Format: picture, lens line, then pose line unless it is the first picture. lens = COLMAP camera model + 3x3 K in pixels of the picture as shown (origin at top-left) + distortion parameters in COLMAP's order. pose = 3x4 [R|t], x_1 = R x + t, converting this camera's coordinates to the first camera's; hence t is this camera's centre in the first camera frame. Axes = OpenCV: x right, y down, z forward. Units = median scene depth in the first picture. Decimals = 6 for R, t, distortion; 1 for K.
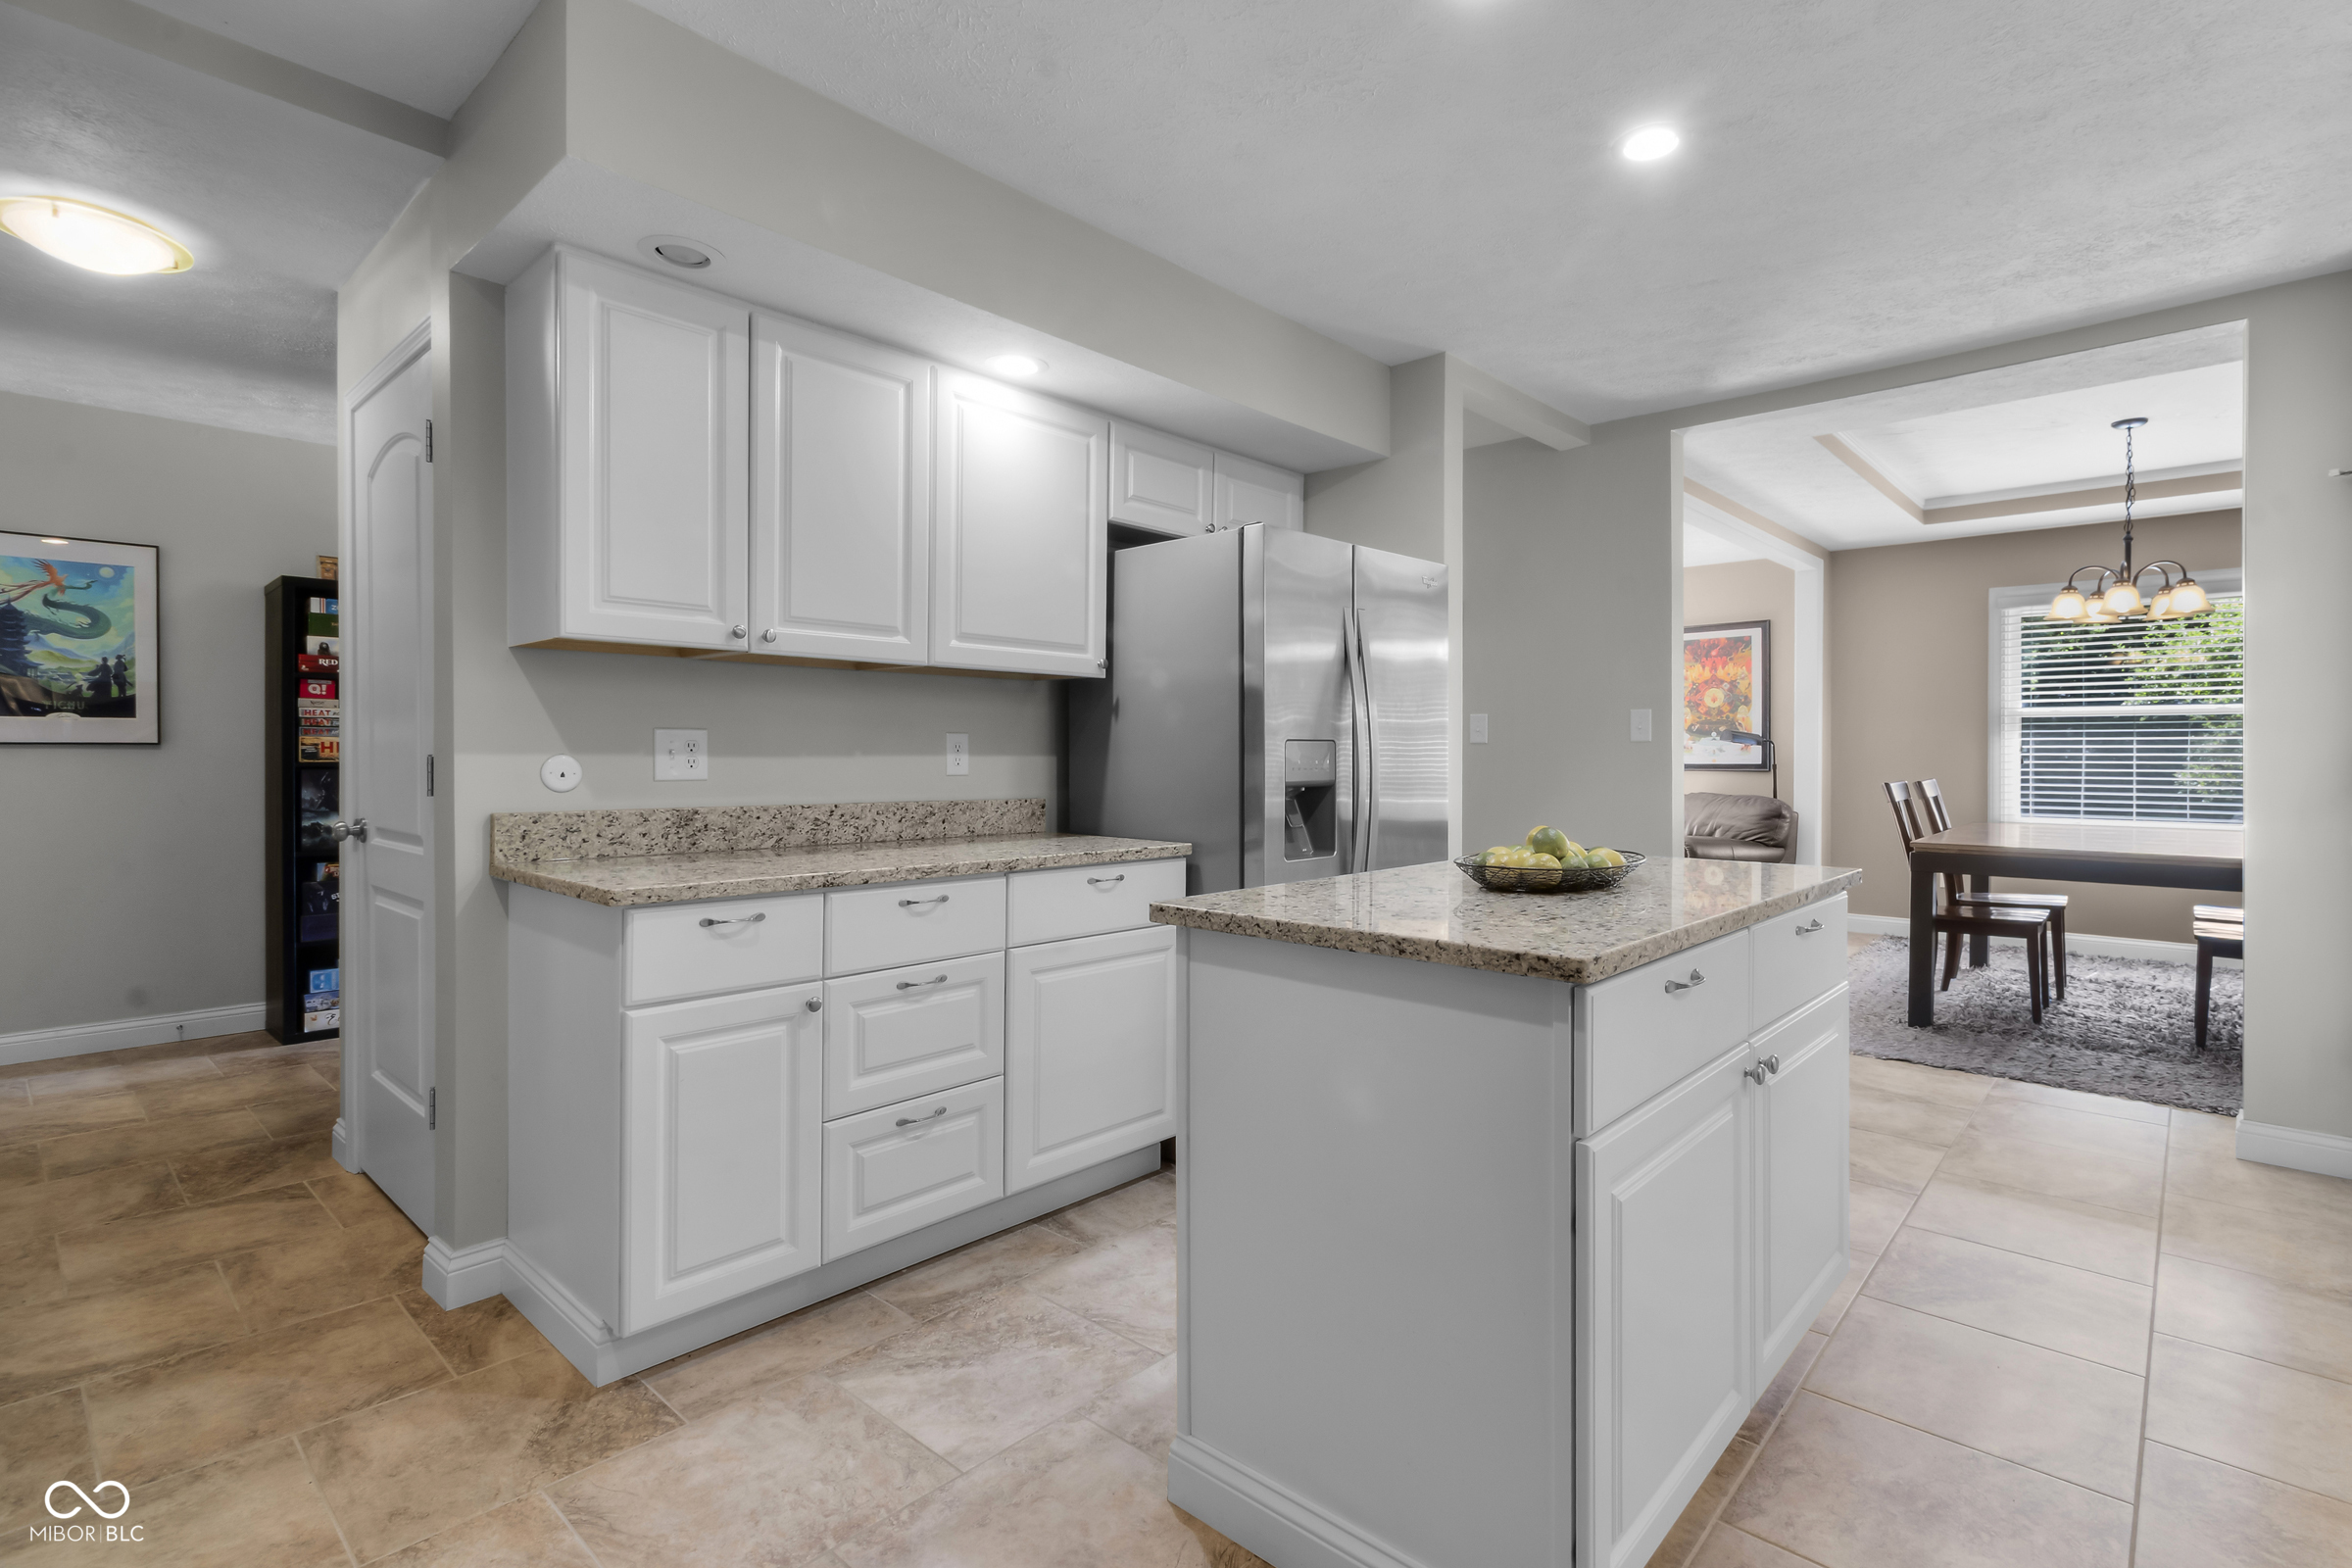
lens RADIAL K [[1094.6, 0, 1205.0], [0, 1094.6, 747.8], [0, 0, 1]] dist [-0.001595, -0.000259]
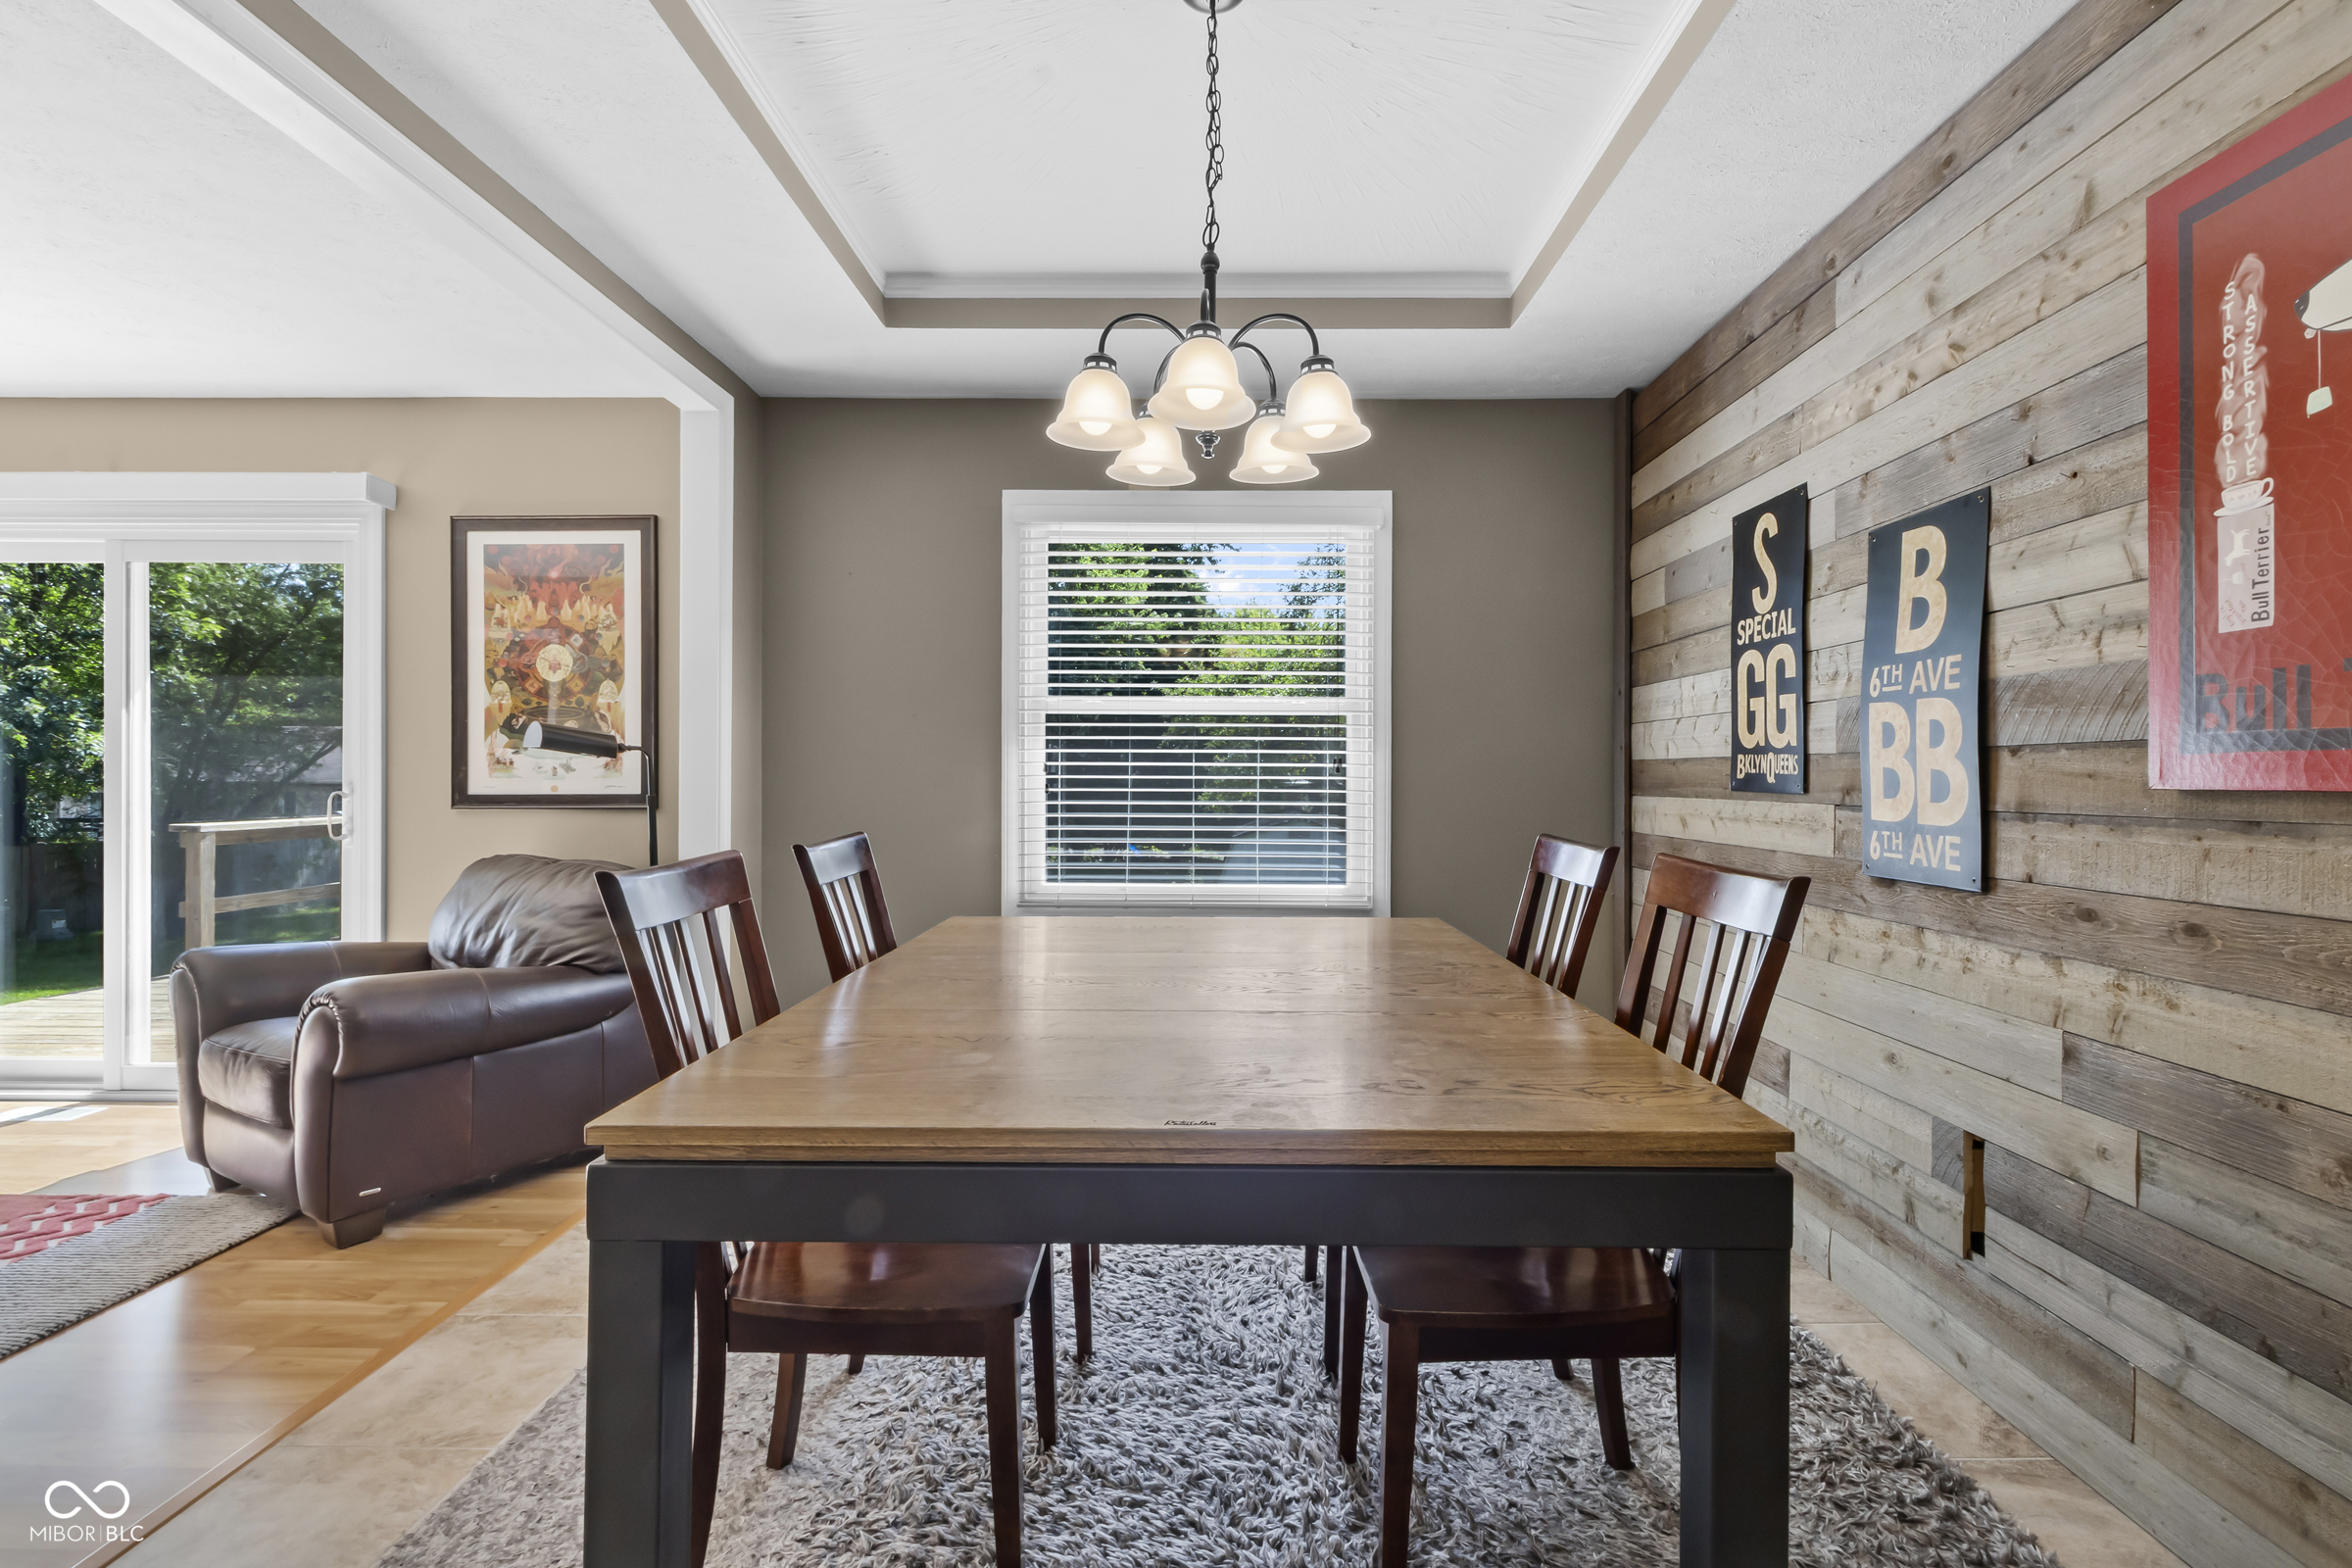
lens RADIAL K [[1099.9, 0, 1191.4], [0, 1099.9, 776.7], [0, 0, 1]] dist [0.000420, 0.000209]
pose [[0.747019, 0.000499, 0.664802, 0.413226], [-0.005604, 0.999969, 0.005546, 0.002224], [-0.664779, -0.007869, 0.746999, 0.508610]]
